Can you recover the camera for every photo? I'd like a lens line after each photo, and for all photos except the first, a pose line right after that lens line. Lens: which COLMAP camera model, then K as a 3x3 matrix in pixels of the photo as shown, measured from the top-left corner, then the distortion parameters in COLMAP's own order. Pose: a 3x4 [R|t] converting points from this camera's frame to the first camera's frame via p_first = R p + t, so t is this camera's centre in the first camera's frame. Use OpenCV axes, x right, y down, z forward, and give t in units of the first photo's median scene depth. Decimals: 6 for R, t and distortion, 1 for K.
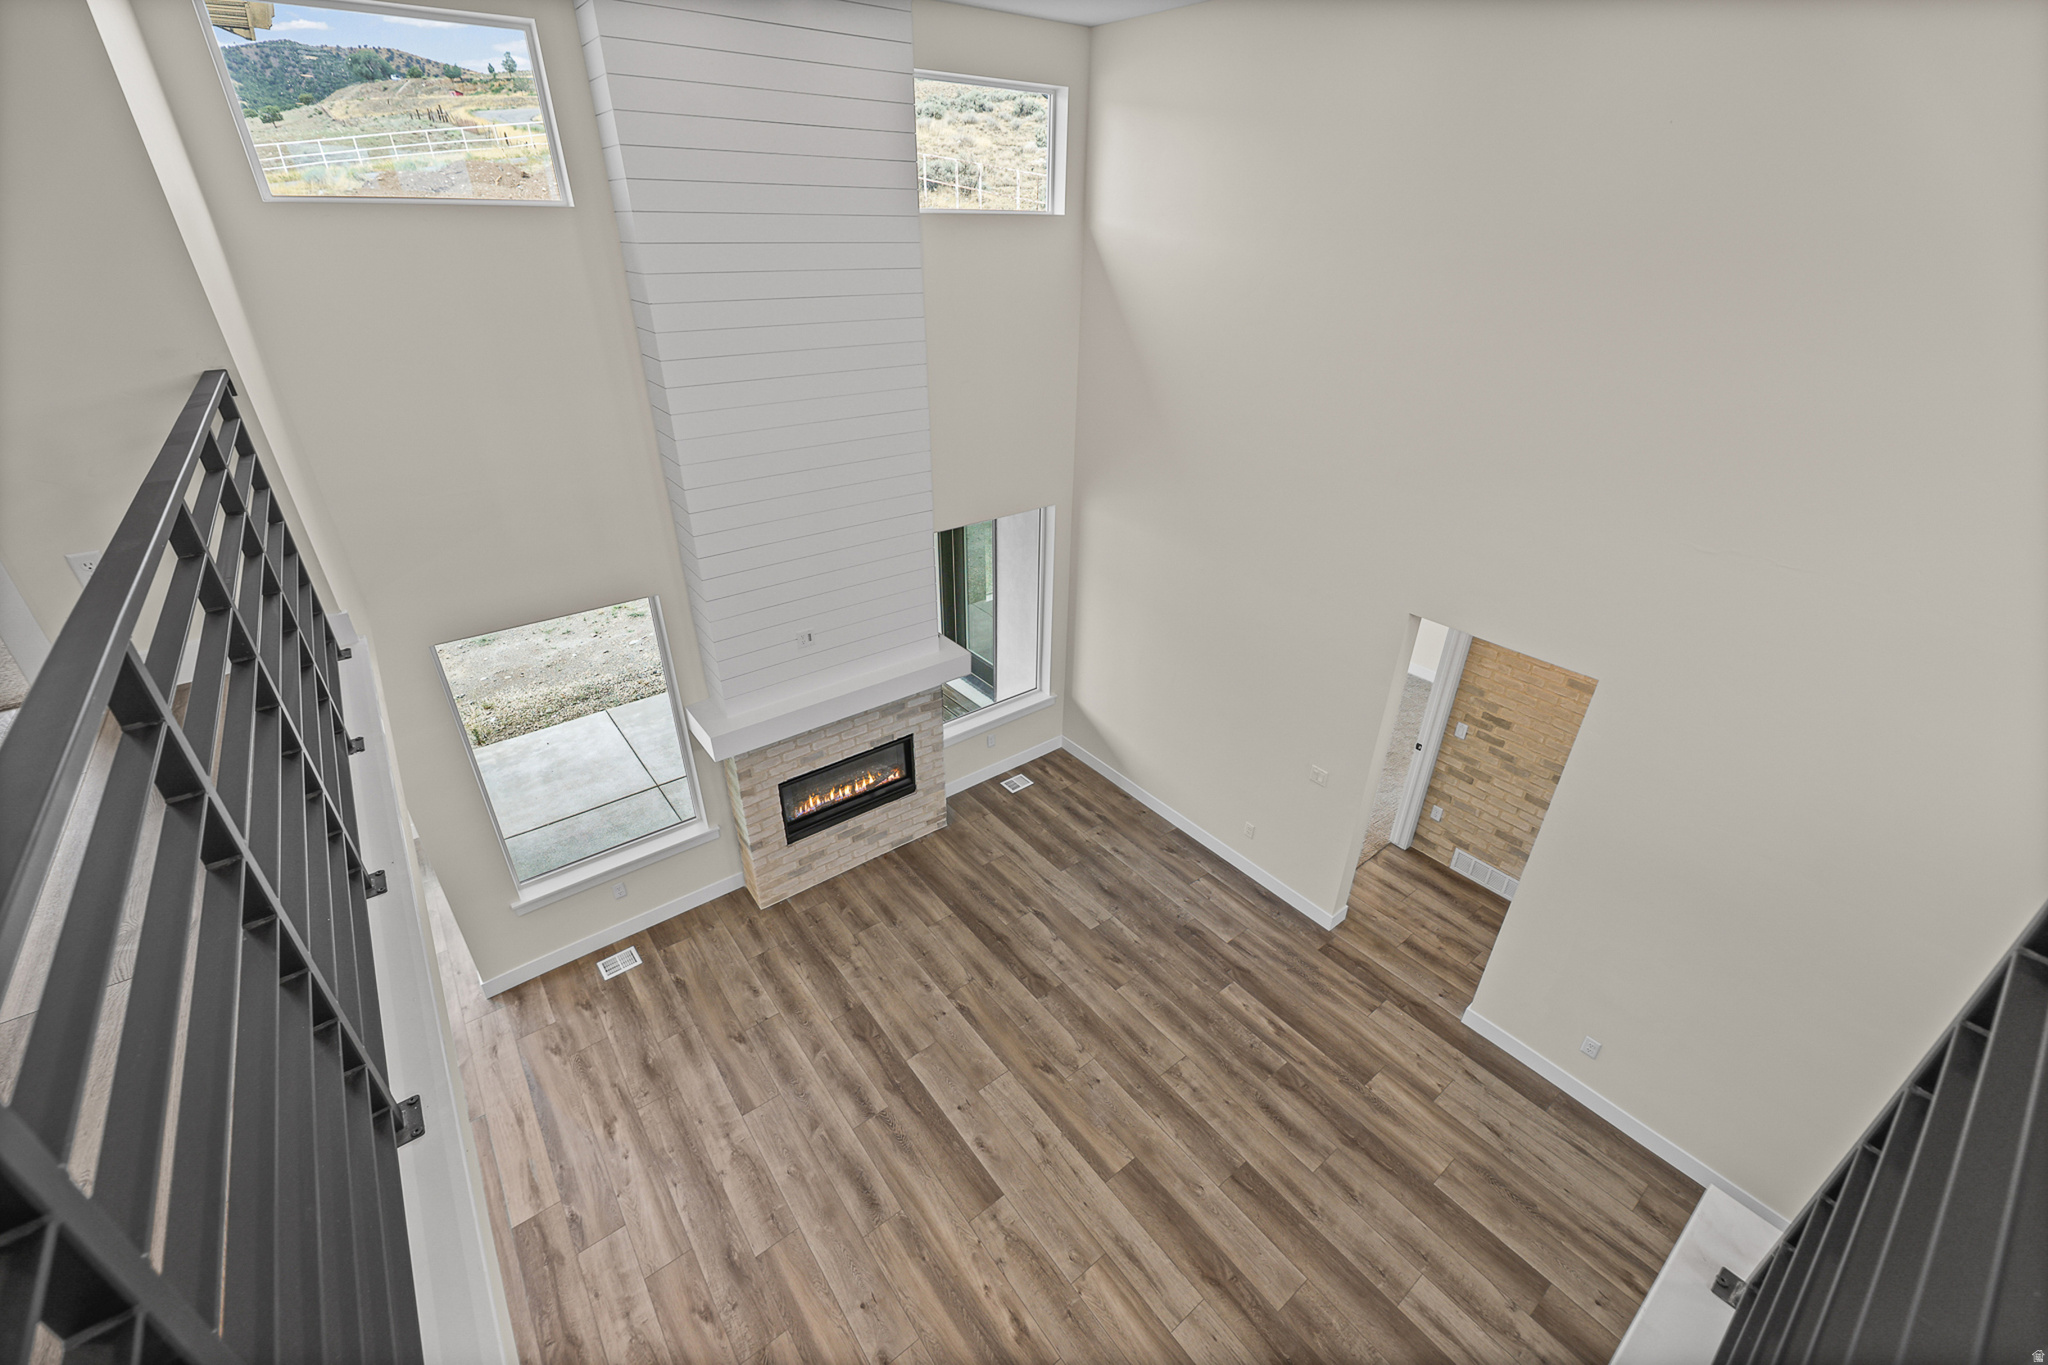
lens RADIAL K [[831.4, 0, 1023.5], [0, 831.4, 684.5], [0, 0, 1]] dist [-0.002152, -0.000490]
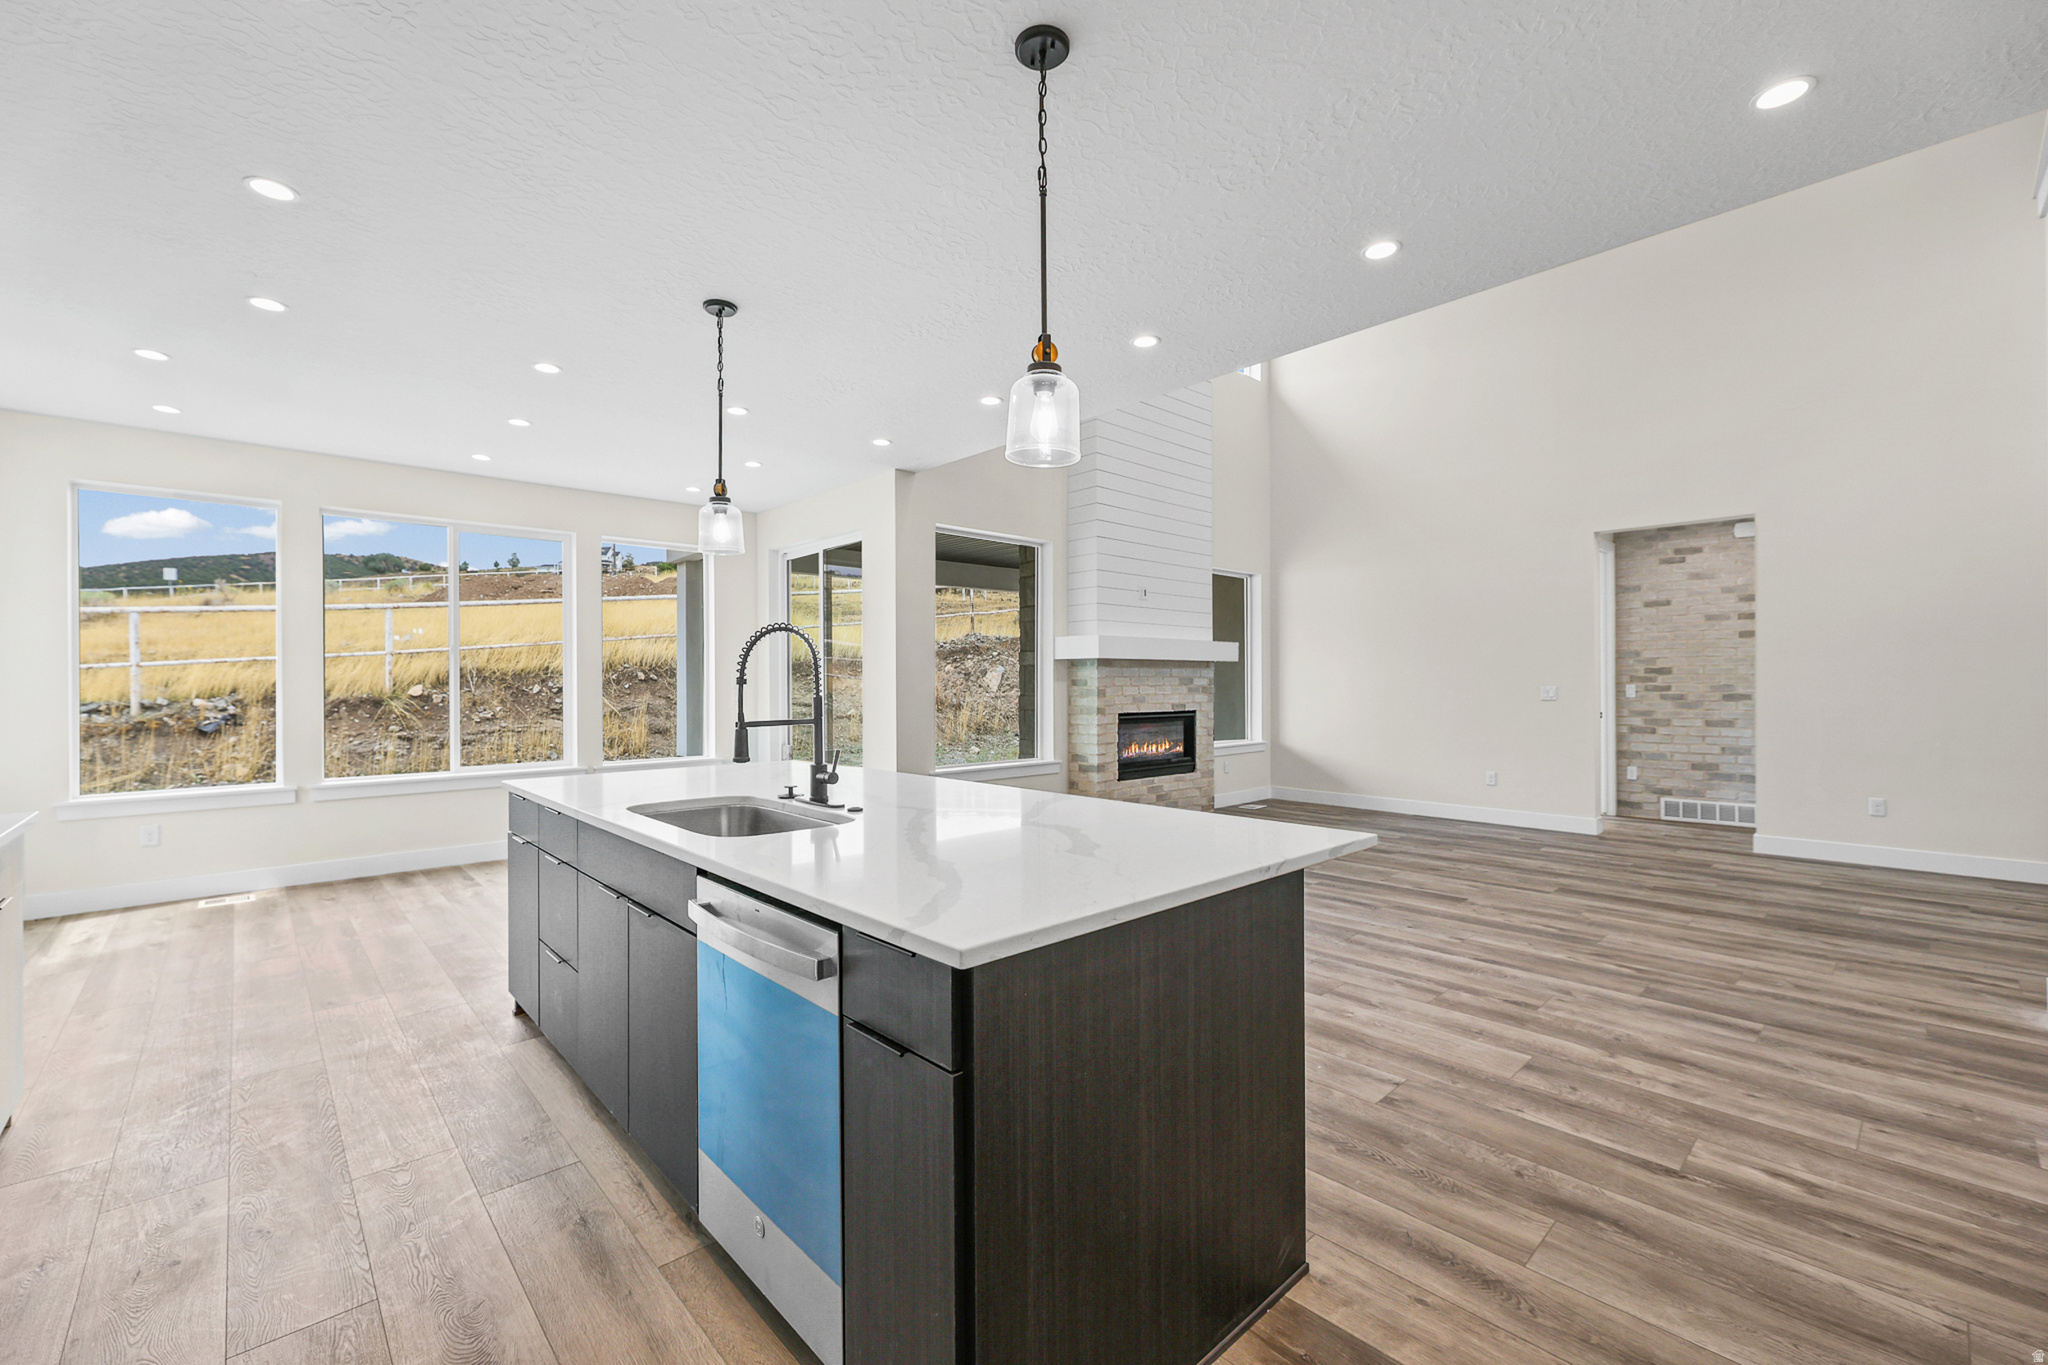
lens RADIAL K [[831.4, 0, 1028.8], [0, 831.4, 677.8], [0, 0, 1]] dist [-0.002152, -0.000490]
pose [[0.995747, -0.016842, 0.090572, -0.489266], [0.058382, 0.875880, -0.478984, 0.585261], [-0.071263, 0.482235, 0.873139, -0.036449]]
